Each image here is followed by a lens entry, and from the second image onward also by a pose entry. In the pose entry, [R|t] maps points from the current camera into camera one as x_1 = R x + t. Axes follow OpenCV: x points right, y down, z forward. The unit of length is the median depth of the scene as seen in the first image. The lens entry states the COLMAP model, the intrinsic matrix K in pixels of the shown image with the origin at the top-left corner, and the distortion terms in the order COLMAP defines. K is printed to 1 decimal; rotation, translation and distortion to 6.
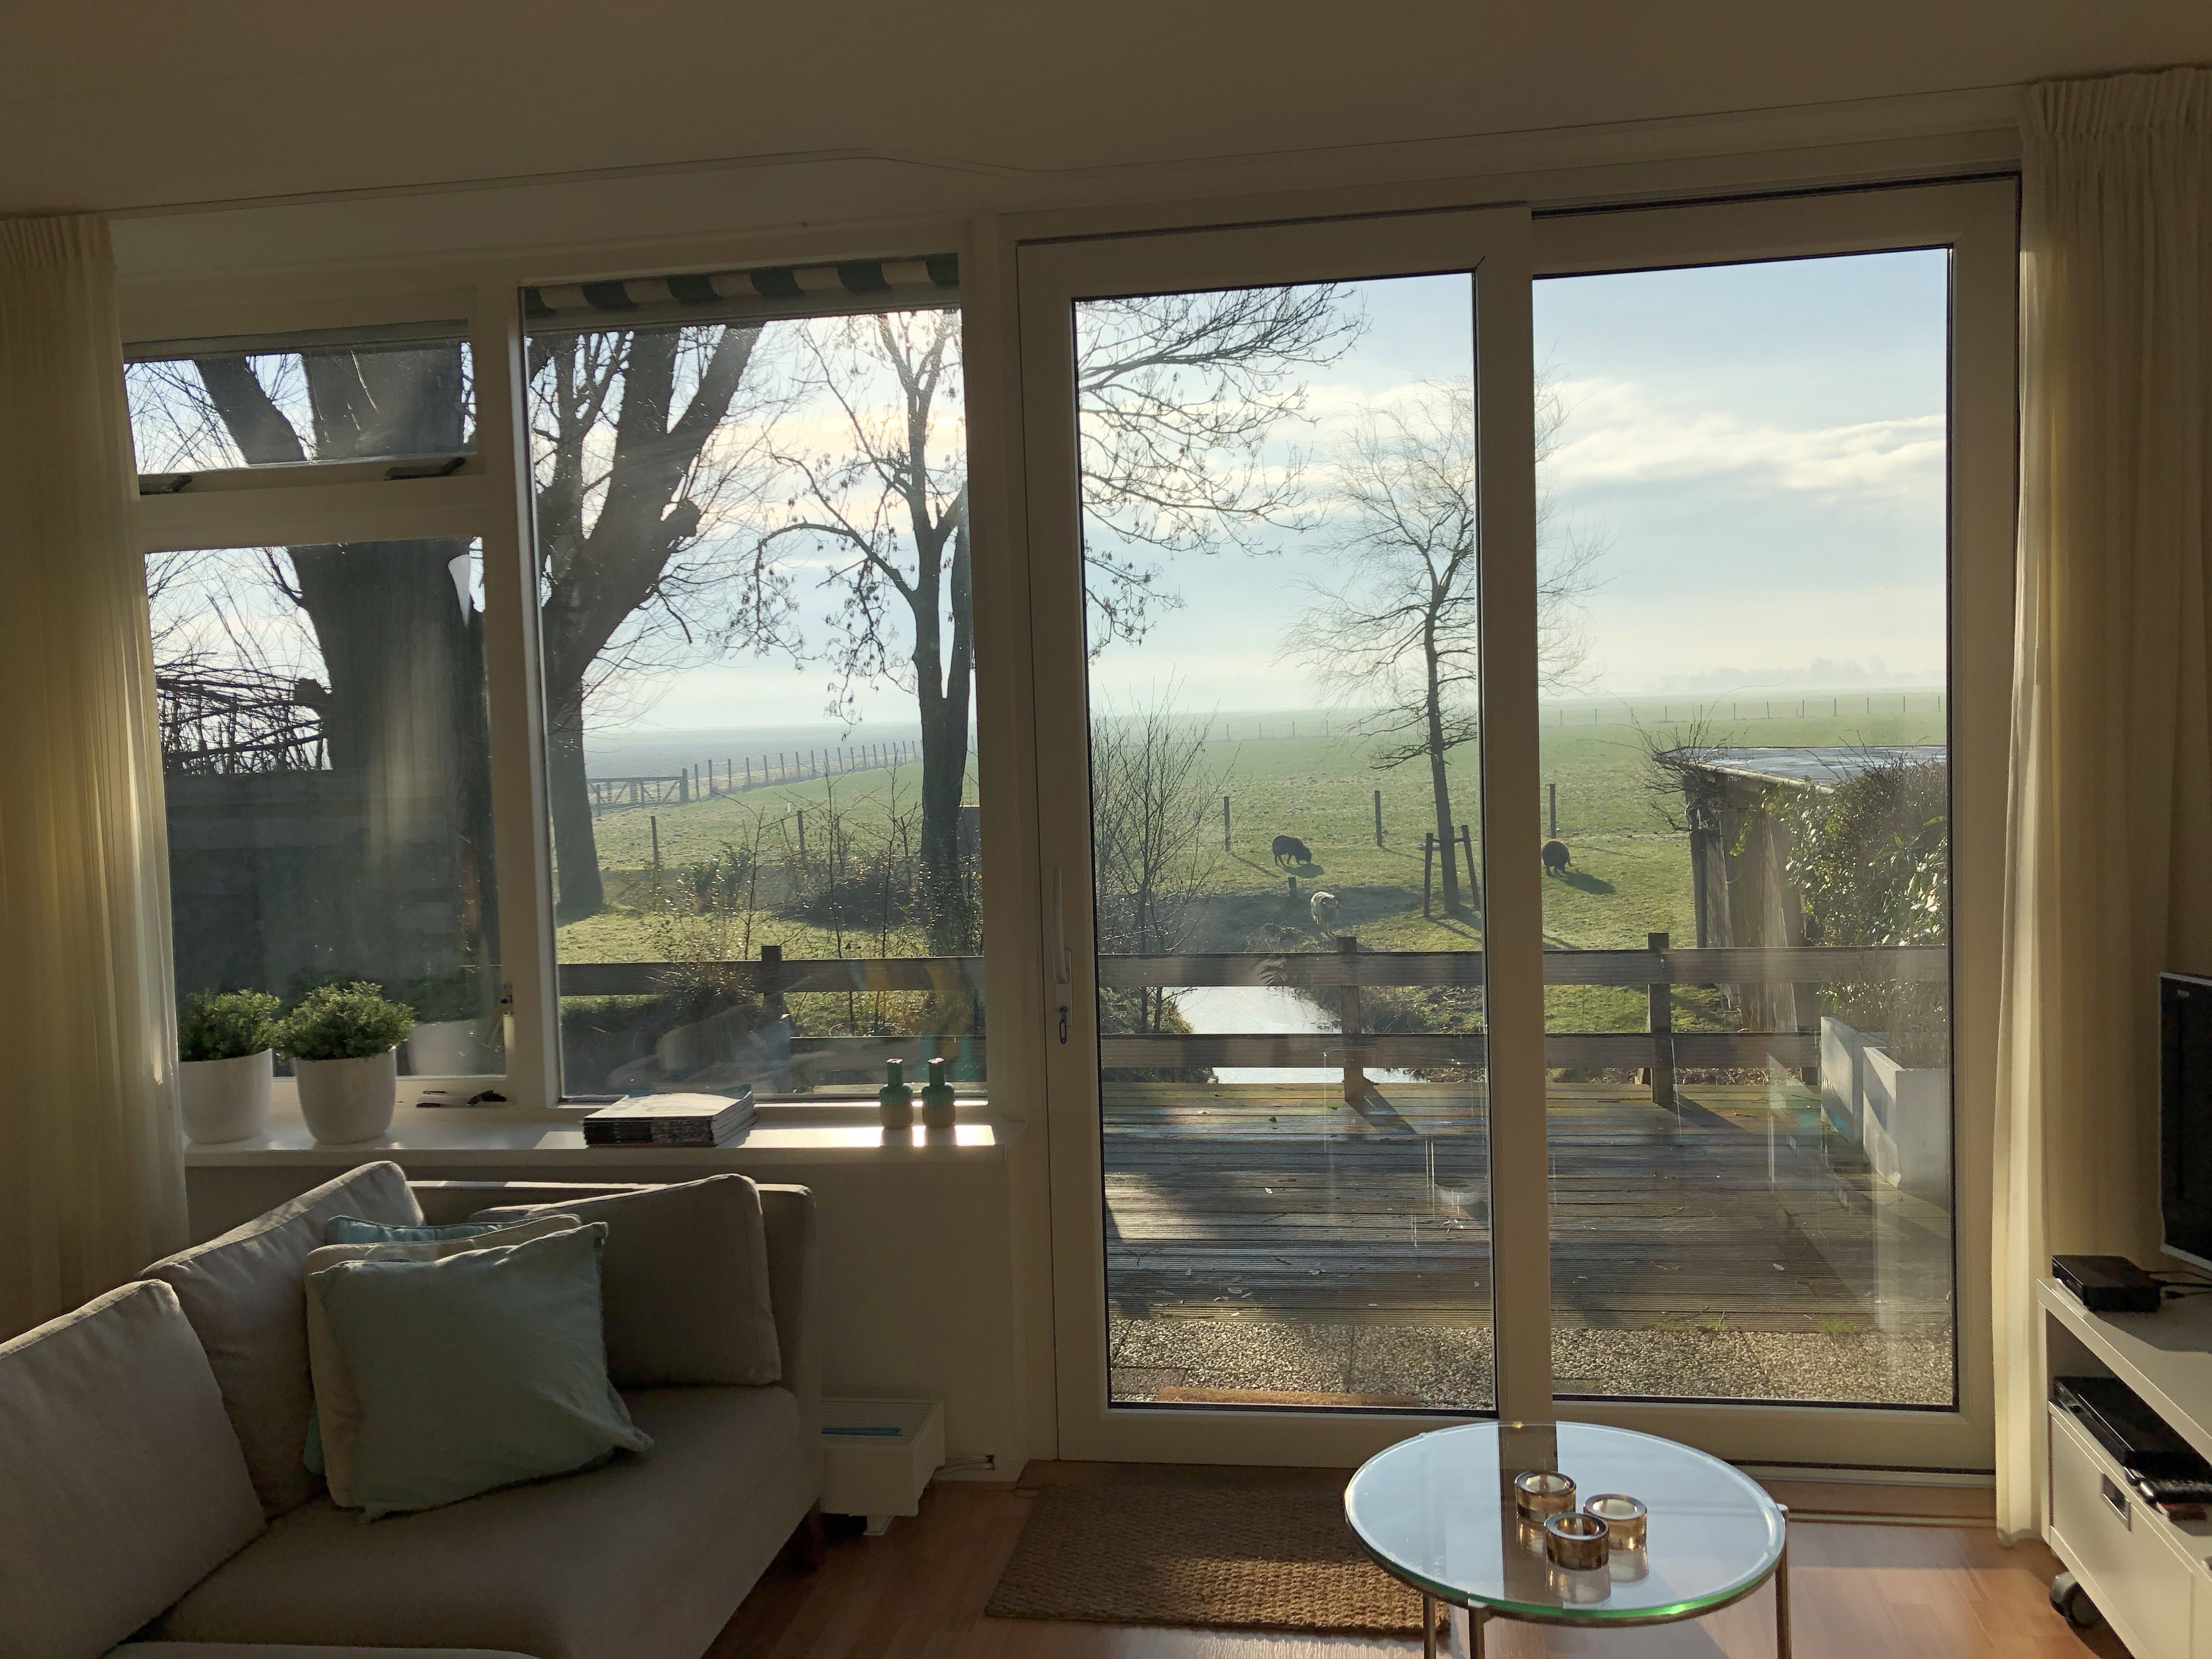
lens RADIAL K [[1830.4, 0, 1106.0], [0, 1830.4, 829.5], [0, 0, 1]] dist [0.141163, -0.498572]
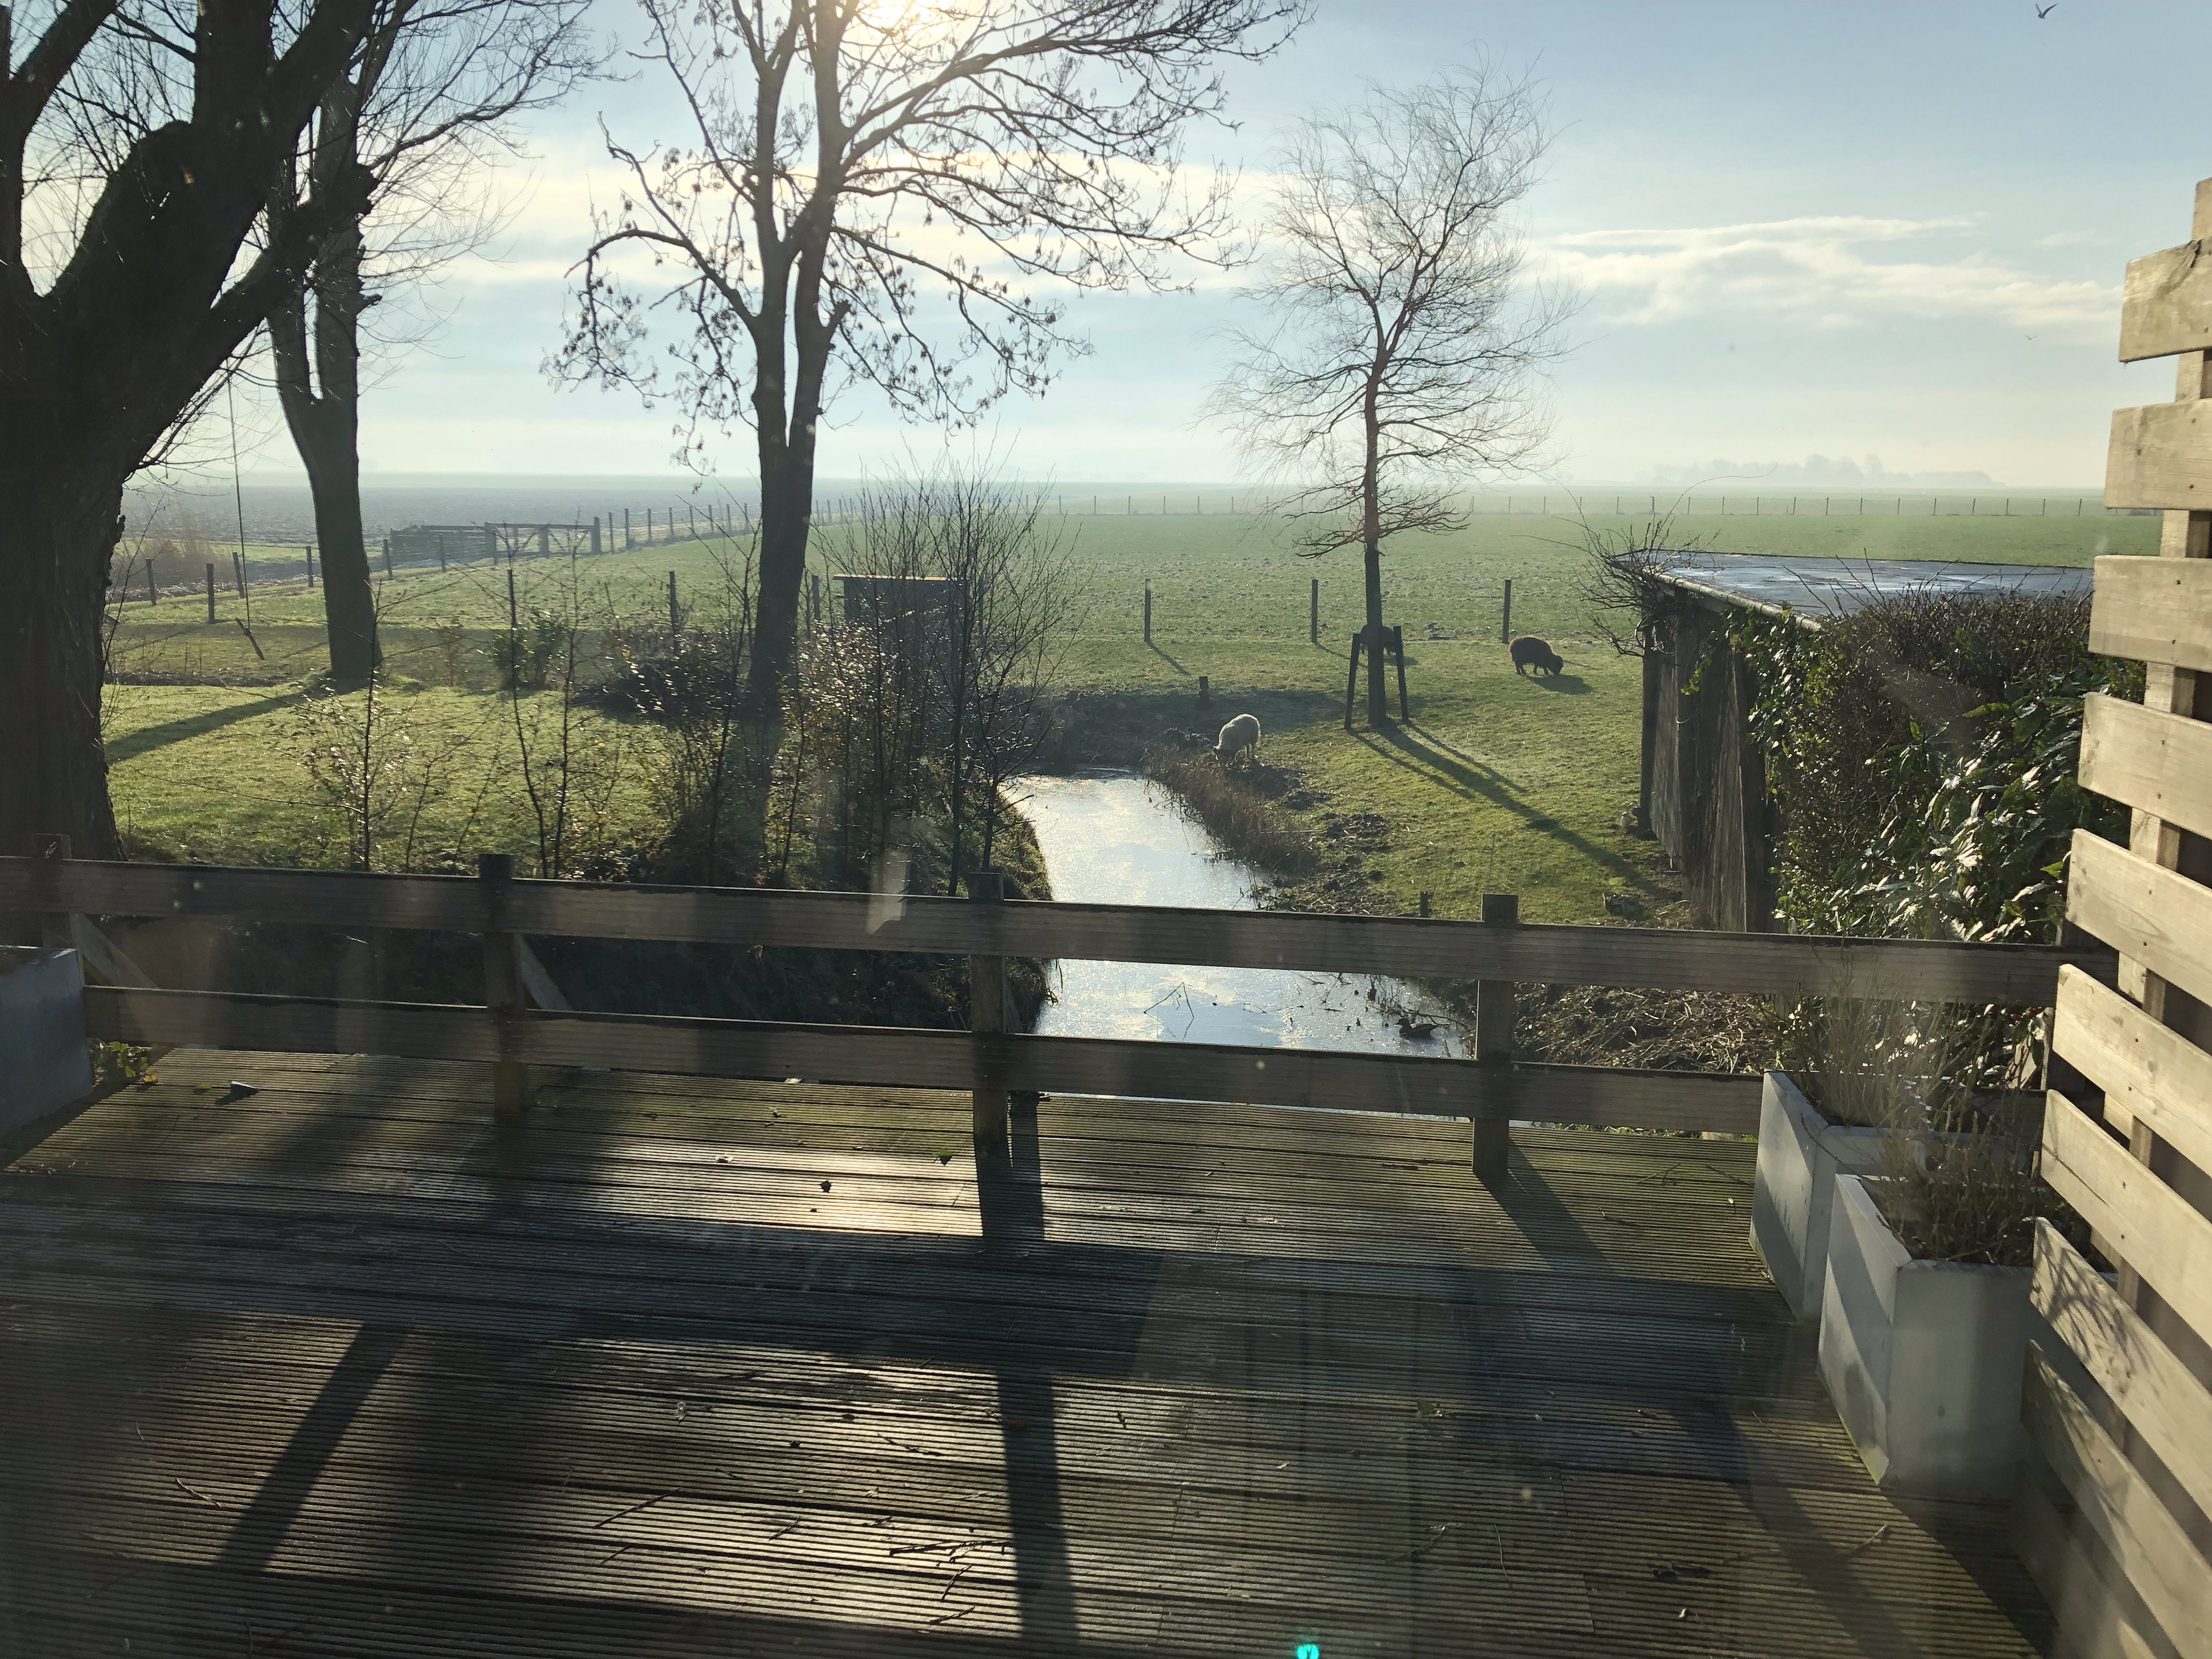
lens RADIAL K [[1830.4, 0, 1106.0], [0, 1830.4, 829.5], [0, 0, 1]] dist [0.141163, -0.498572]
pose [[0.998950, 0.042917, 0.016017, 0.046918], [-0.044574, 0.991305, 0.123808, -0.008560], [-0.010564, -0.124392, 0.992177, 0.121683]]
